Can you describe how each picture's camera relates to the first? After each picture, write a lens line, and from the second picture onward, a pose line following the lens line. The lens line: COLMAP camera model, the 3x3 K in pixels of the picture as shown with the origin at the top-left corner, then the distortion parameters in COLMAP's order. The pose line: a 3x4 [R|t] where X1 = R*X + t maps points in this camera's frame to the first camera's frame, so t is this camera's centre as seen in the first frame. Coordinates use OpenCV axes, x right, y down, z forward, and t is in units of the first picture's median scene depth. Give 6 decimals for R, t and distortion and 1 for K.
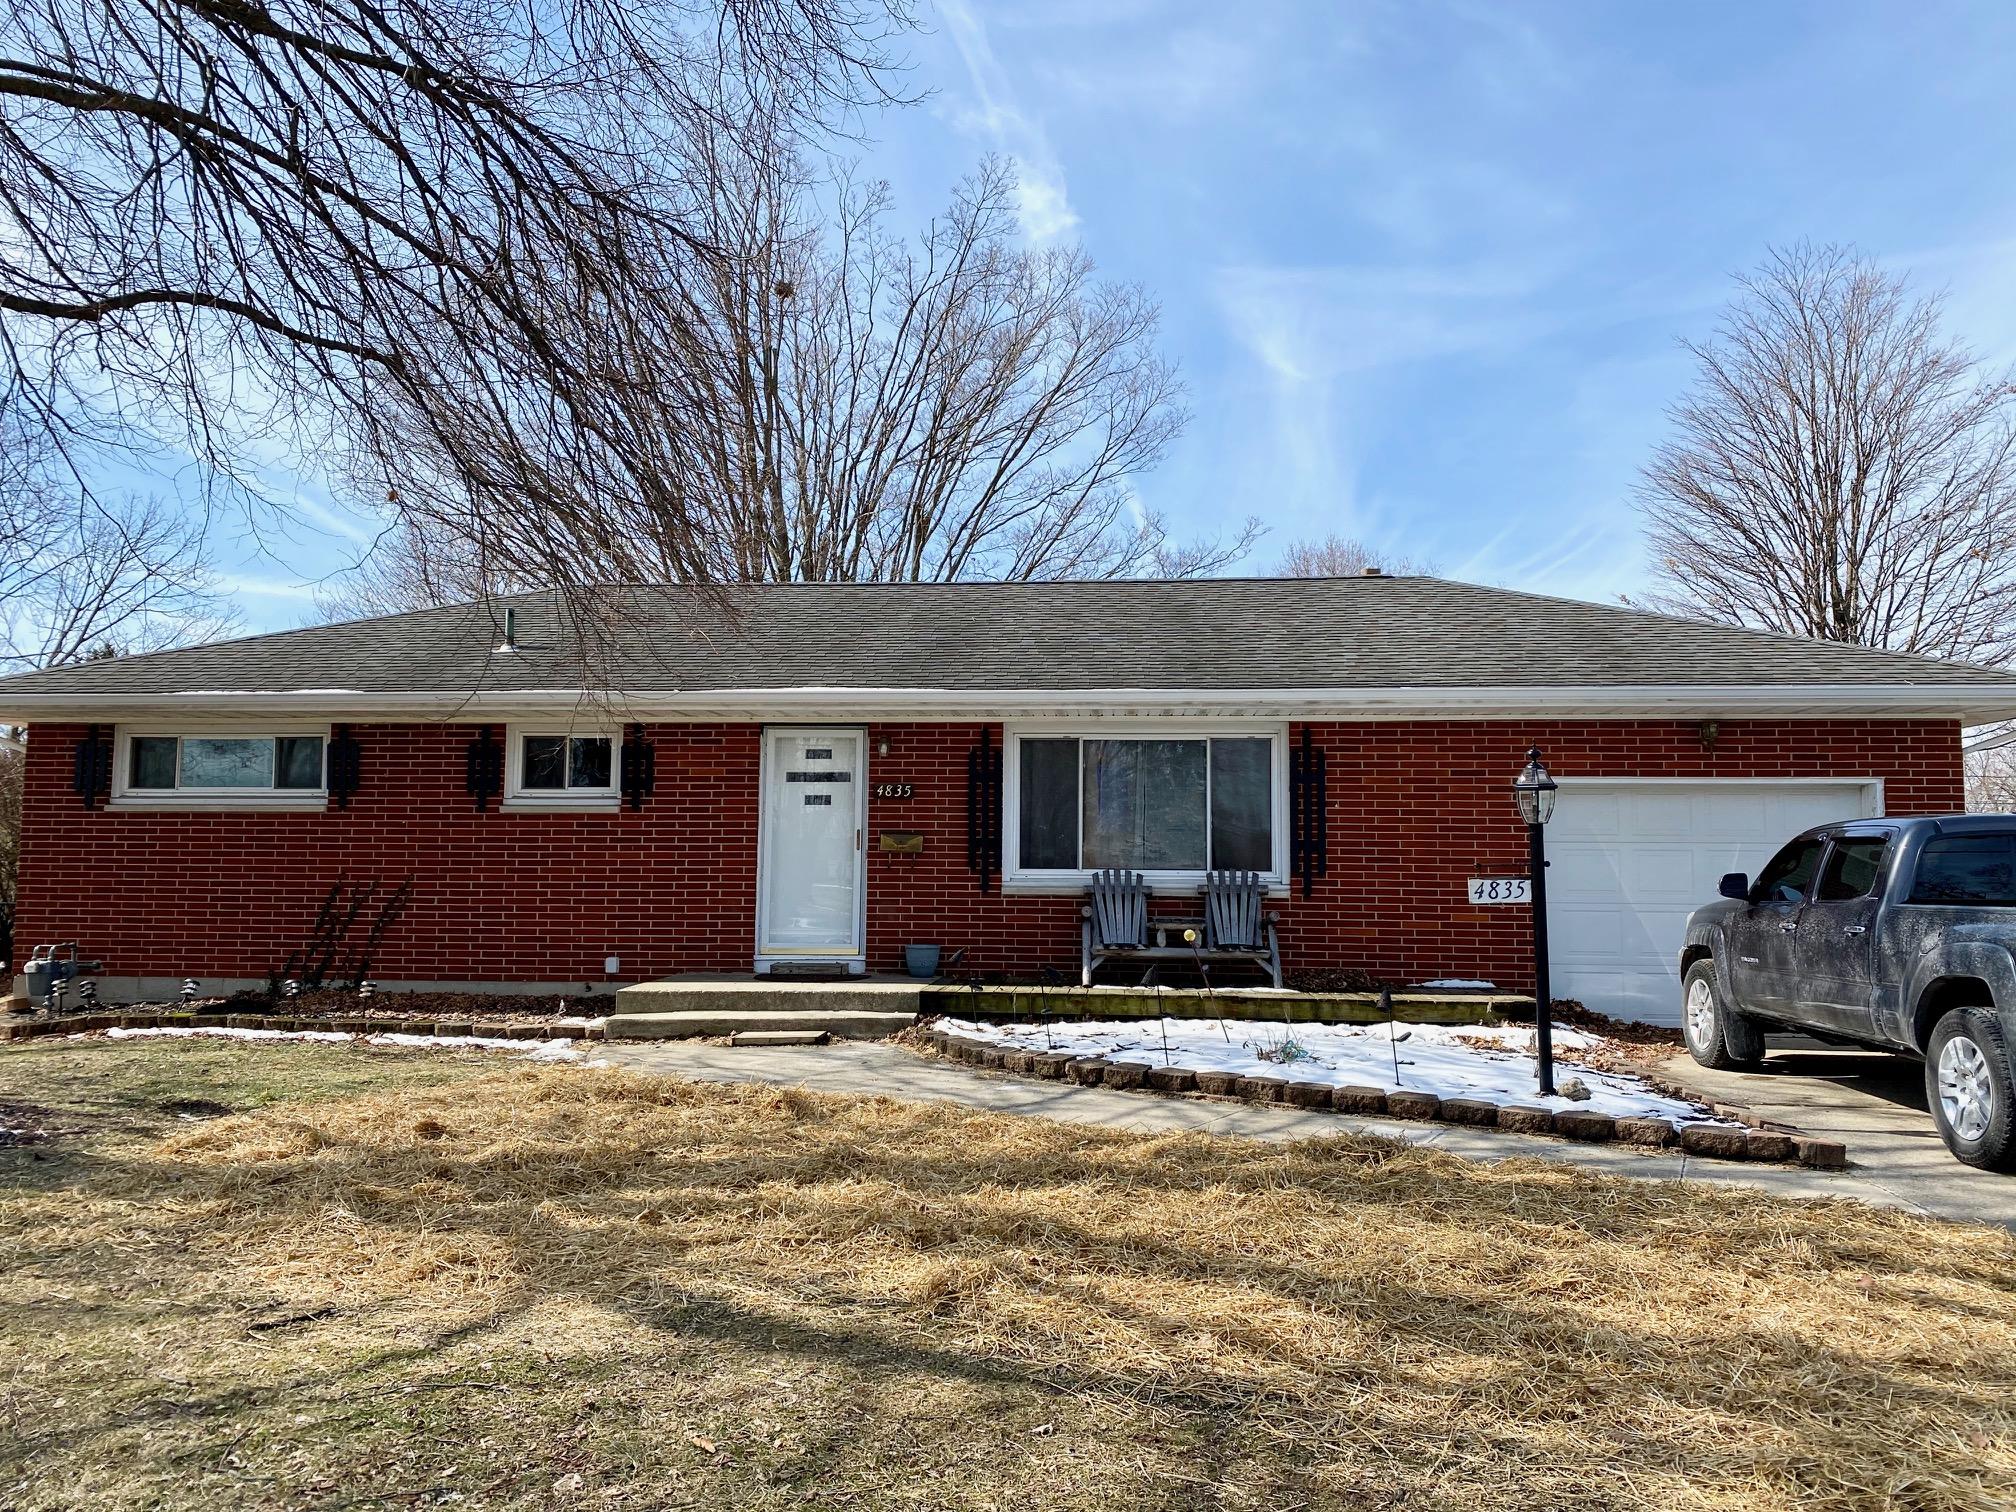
lens RADIAL K [[1410.4, 0, 992.2], [0, 1410.4, 734.2], [0, 0, 1]] dist [-0.001440, 0.008975]
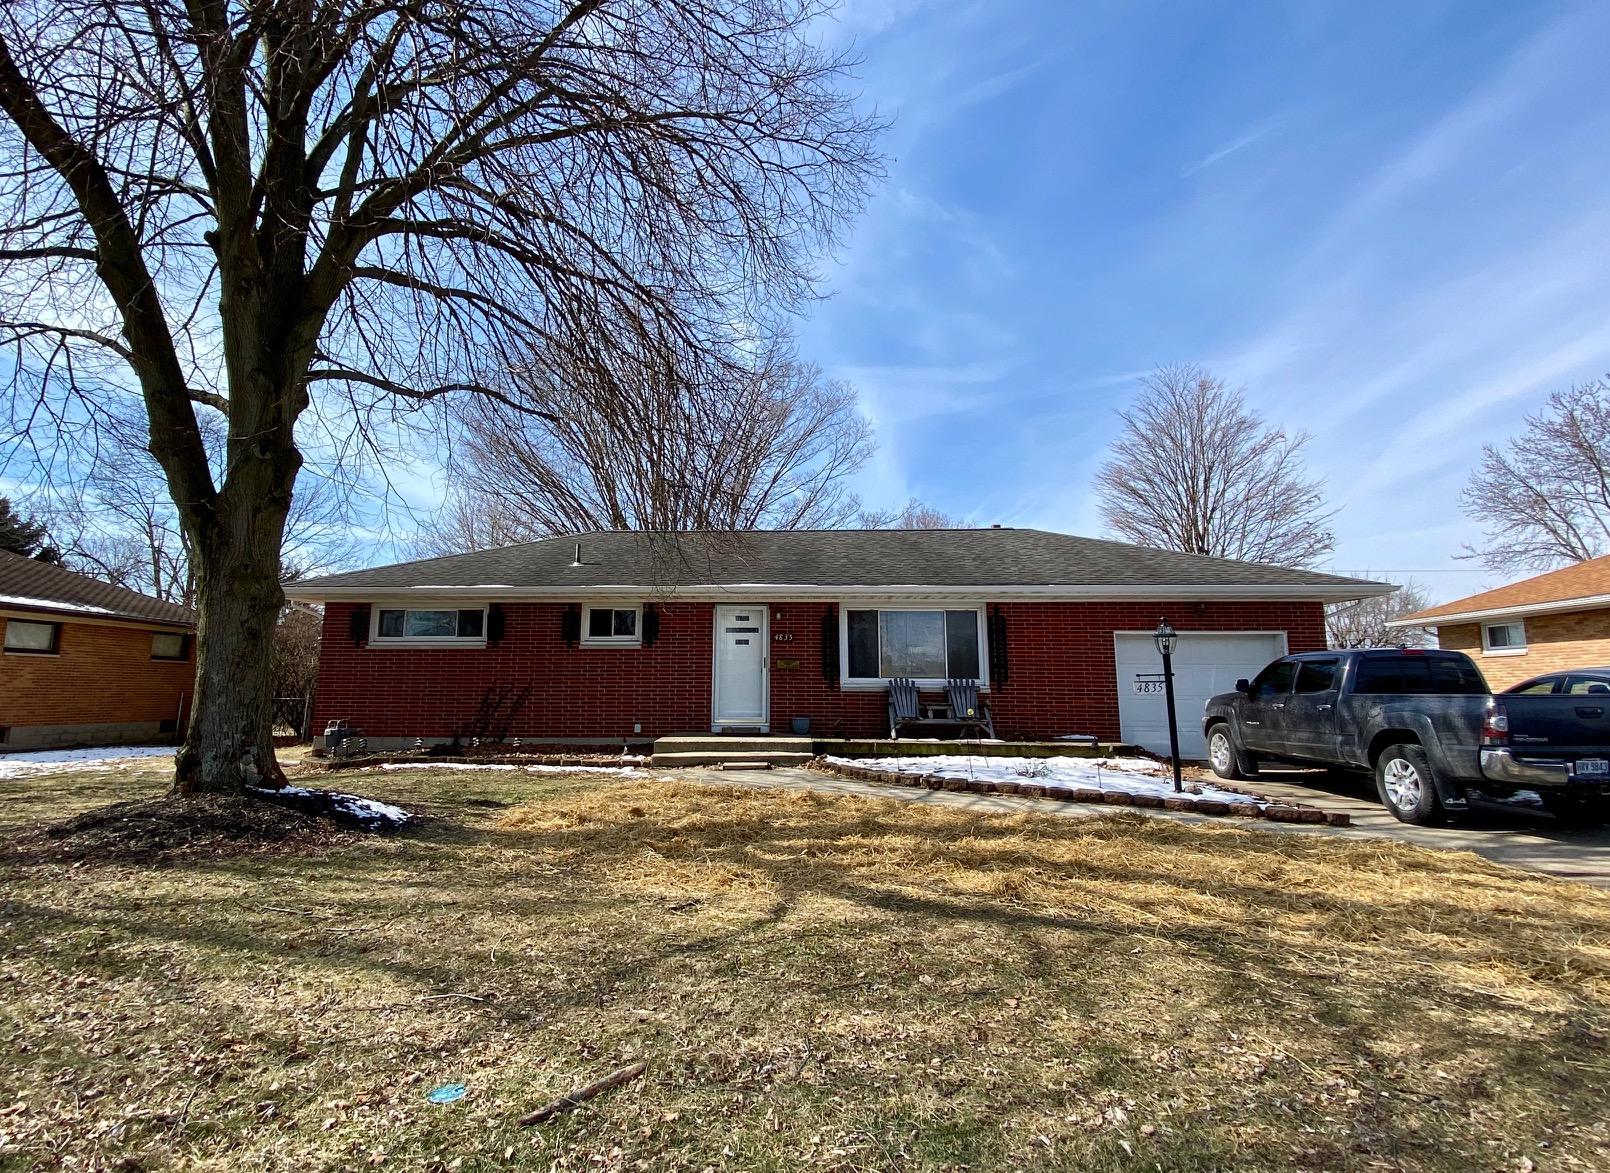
lens RADIAL K [[740.9, 0, 745.2], [0, 740.9, 554.8], [0, 0, 1]] dist [0.005335, -0.008748]
pose [[0.999537, 0.003025, 0.030268, -0.167586], [-0.000857, 0.997448, -0.071385, -0.000768], [-0.030407, 0.071326, 0.996989, -0.028233]]
